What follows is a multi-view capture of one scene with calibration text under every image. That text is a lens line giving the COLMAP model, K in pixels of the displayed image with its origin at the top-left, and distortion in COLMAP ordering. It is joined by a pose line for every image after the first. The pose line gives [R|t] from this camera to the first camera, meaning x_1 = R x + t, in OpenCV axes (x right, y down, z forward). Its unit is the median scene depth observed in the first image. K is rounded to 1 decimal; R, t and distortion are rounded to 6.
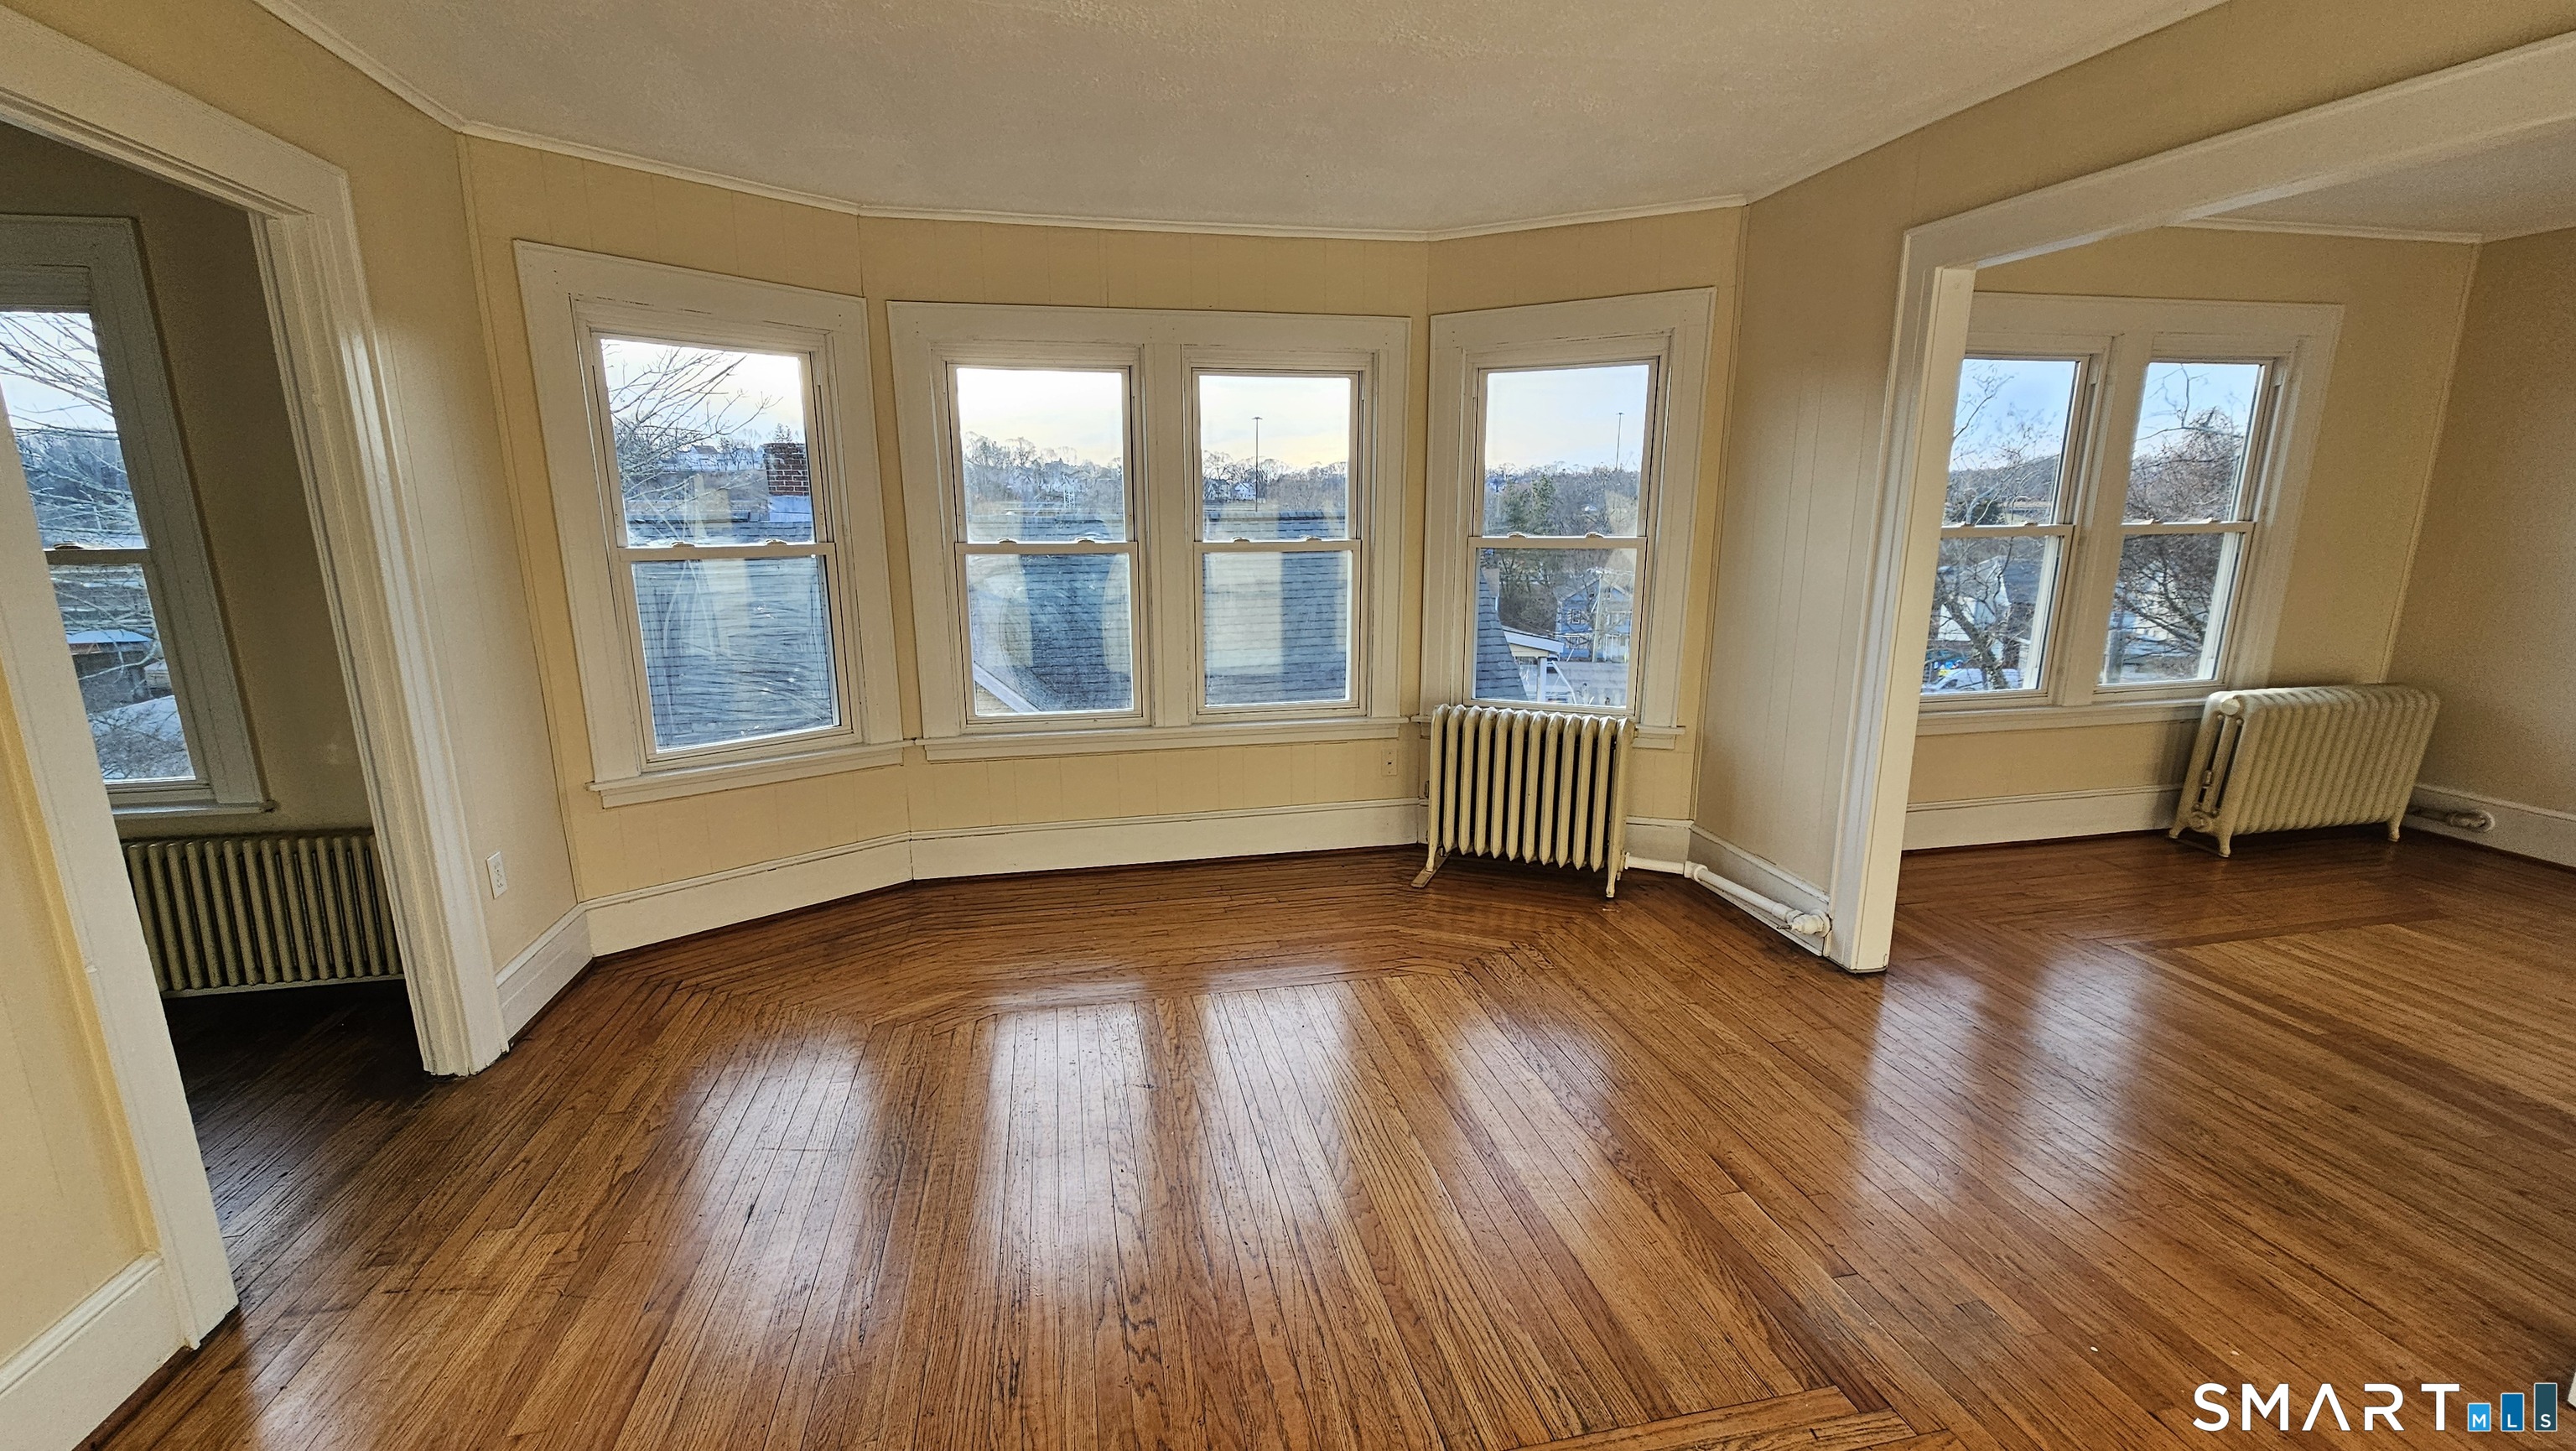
lens RADIAL K [[1056.8, 0, 1278.3], [0, 1056.8, 745.3], [0, 0, 1]] dist [-0.001673, -0.000223]
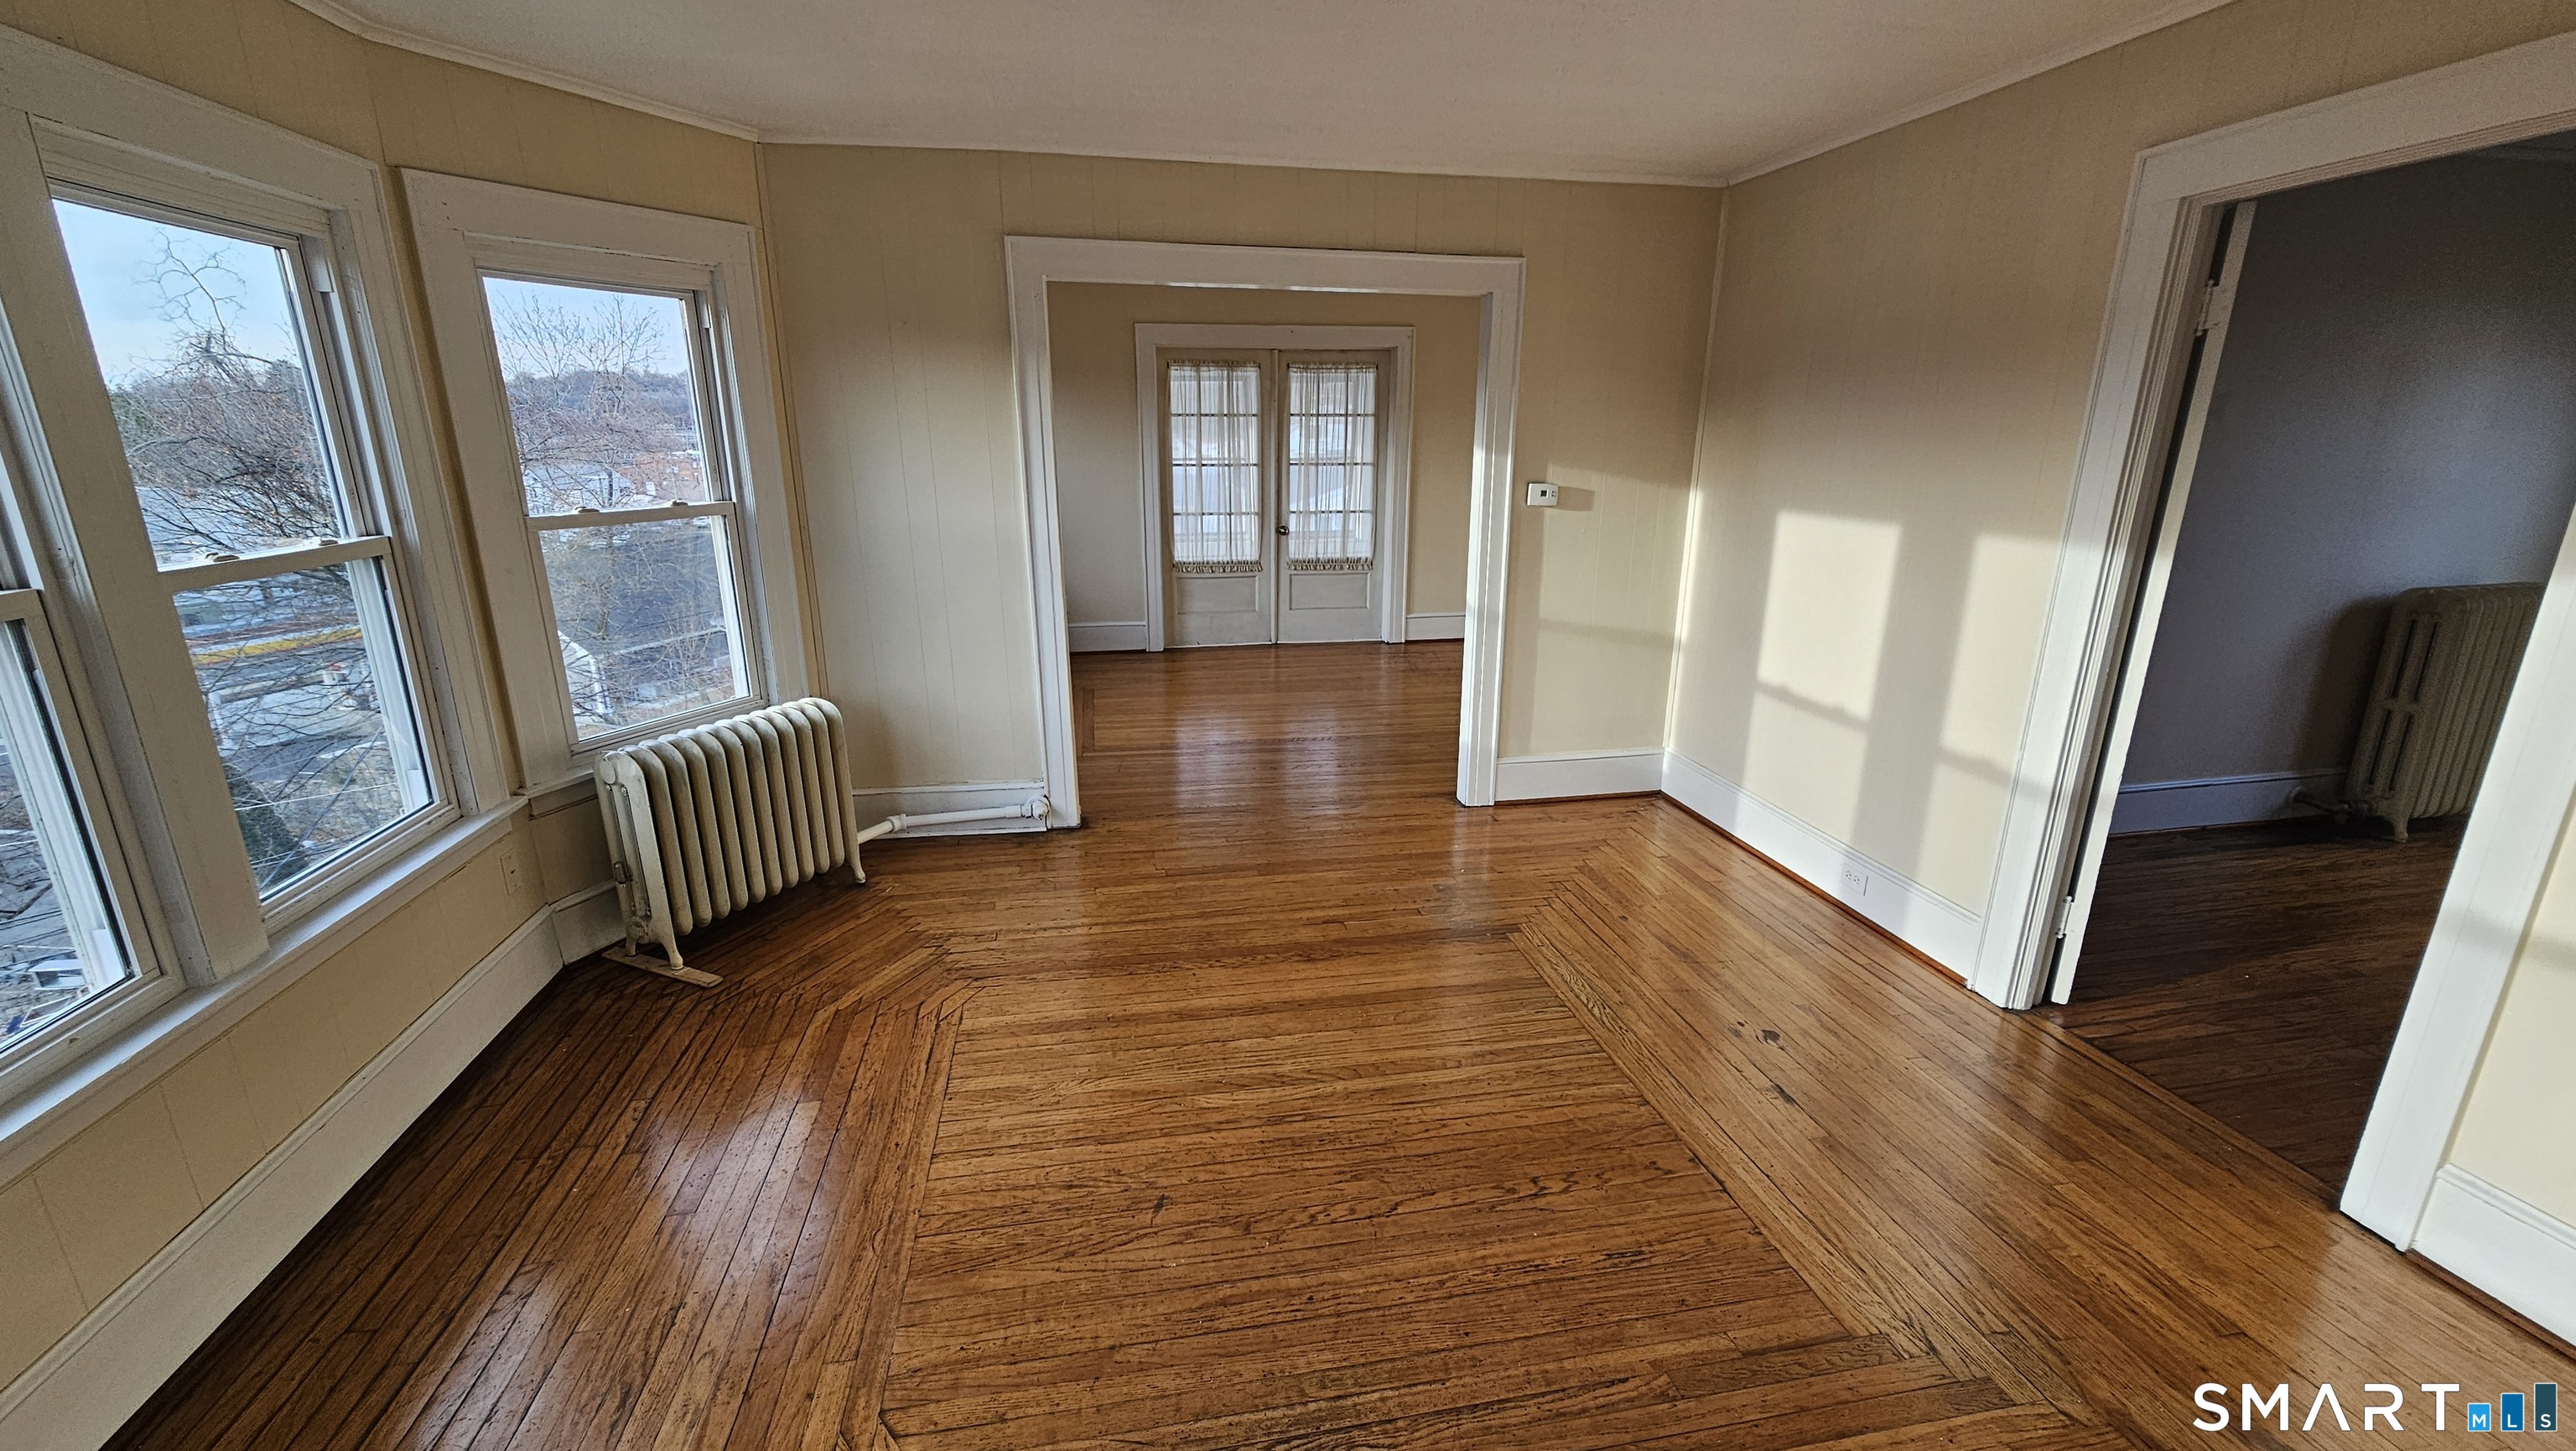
lens RADIAL K [[1068.8, 0, 1284.5], [0, 1068.8, 739.1], [0, 0, 1]] dist [0.001094, 0.000112]
pose [[0.022004, -0.275868, 0.960944, -0.527163], [0.224500, 0.937993, 0.264139, -0.135586], [-0.974226, 0.209920, 0.082572, 0.495889]]
